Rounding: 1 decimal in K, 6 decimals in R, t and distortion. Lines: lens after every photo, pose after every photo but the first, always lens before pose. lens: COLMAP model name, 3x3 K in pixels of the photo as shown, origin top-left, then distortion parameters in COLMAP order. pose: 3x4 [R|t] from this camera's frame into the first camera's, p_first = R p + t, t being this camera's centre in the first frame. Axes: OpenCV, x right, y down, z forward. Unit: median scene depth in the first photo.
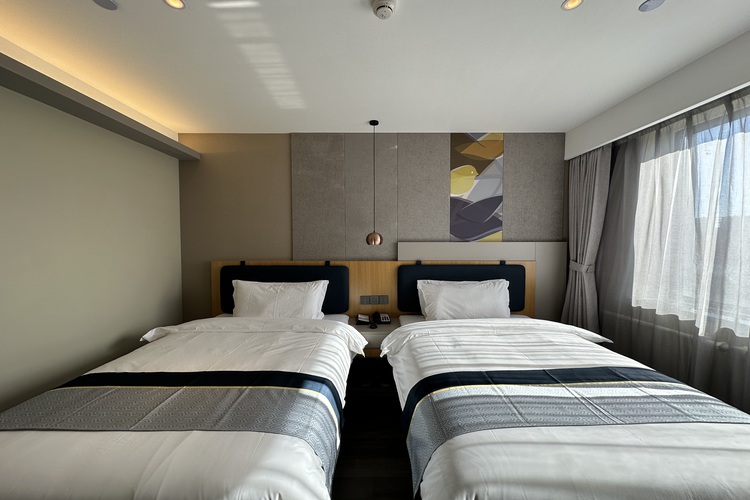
lens RADIAL K [[300.3, 0, 375.0], [0, 300.3, 250.0], [0, 0, 1]] dist [-0.000295, 0.000001]
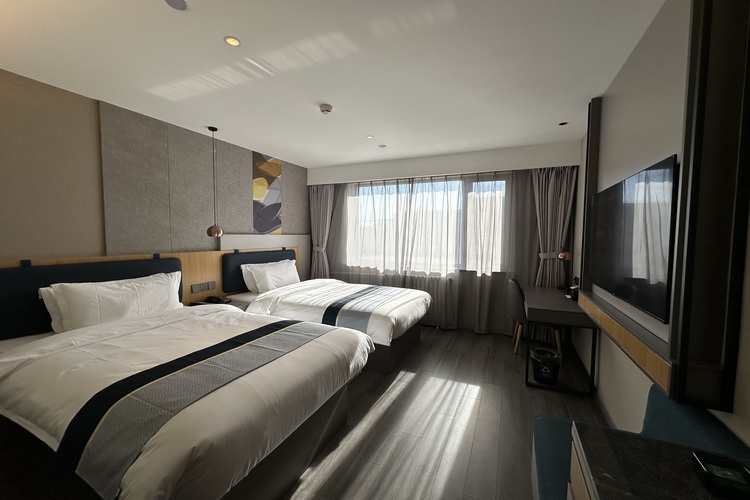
lens RADIAL K [[298.9, 0, 373.5], [0, 298.9, 256.7], [0, 0, 1]] dist [-0.000417, -0.000028]
pose [[0.424484, -0.061218, 0.903364, -0.725616], [0.016677, 0.998071, 0.059799, 0.000727], [-0.905282, -0.010318, 0.424686, -0.031220]]
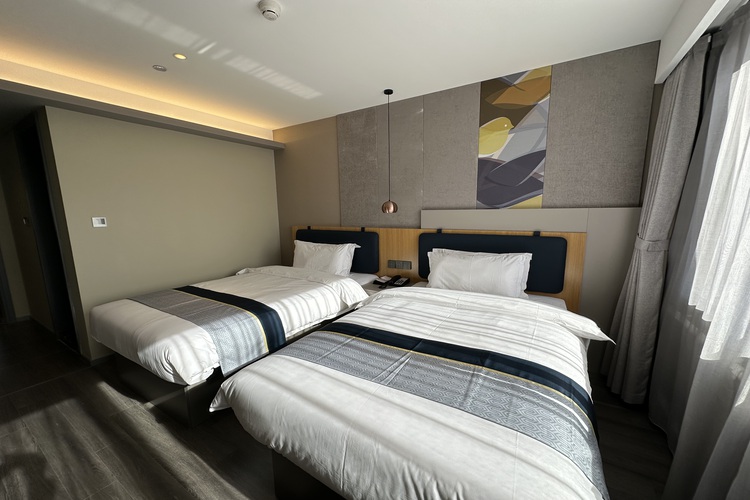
lens RADIAL K [[298.9, 0, 373.5], [0, 298.9, 256.7], [0, 0, 1]] dist [-0.000417, -0.000028]
pose [[0.842676, 0.072802, -0.533476, 0.489178], [-0.005011, 0.991834, 0.127437, 0.002054], [0.538397, -0.104715, 0.836160, 0.059728]]
